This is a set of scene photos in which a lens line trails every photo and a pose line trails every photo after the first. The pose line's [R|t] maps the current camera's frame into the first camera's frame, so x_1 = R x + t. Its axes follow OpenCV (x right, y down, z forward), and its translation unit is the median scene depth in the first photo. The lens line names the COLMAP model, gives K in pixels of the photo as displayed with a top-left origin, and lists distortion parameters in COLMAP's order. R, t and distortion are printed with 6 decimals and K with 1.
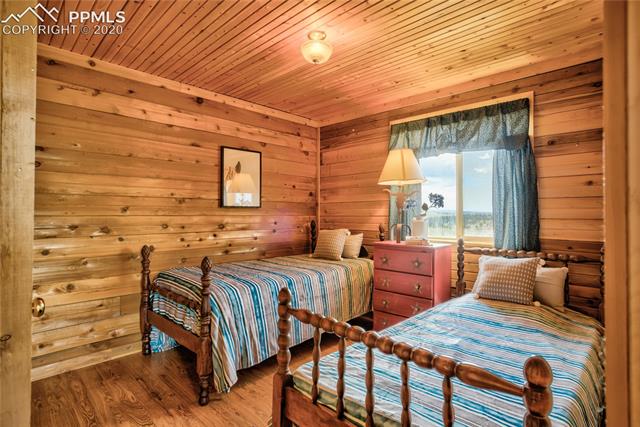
lens RADIAL K [[331.5, 0, 318.9], [0, 331.5, 214.2], [0, 0, 1]] dist [-0.004720, 0.004096]
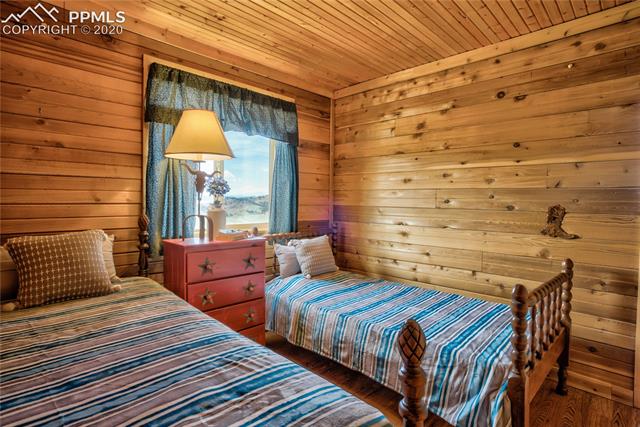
lens RADIAL K [[331.5, 0, 319.0], [0, 331.5, 207.7], [0, 0, 1]] dist [-0.004720, 0.004096]
pose [[0.017603, -0.017824, 0.999686, -0.526821], [-0.001298, 0.999840, 0.017849, 0.001693], [-0.999844, -0.001612, 0.017577, 0.828929]]
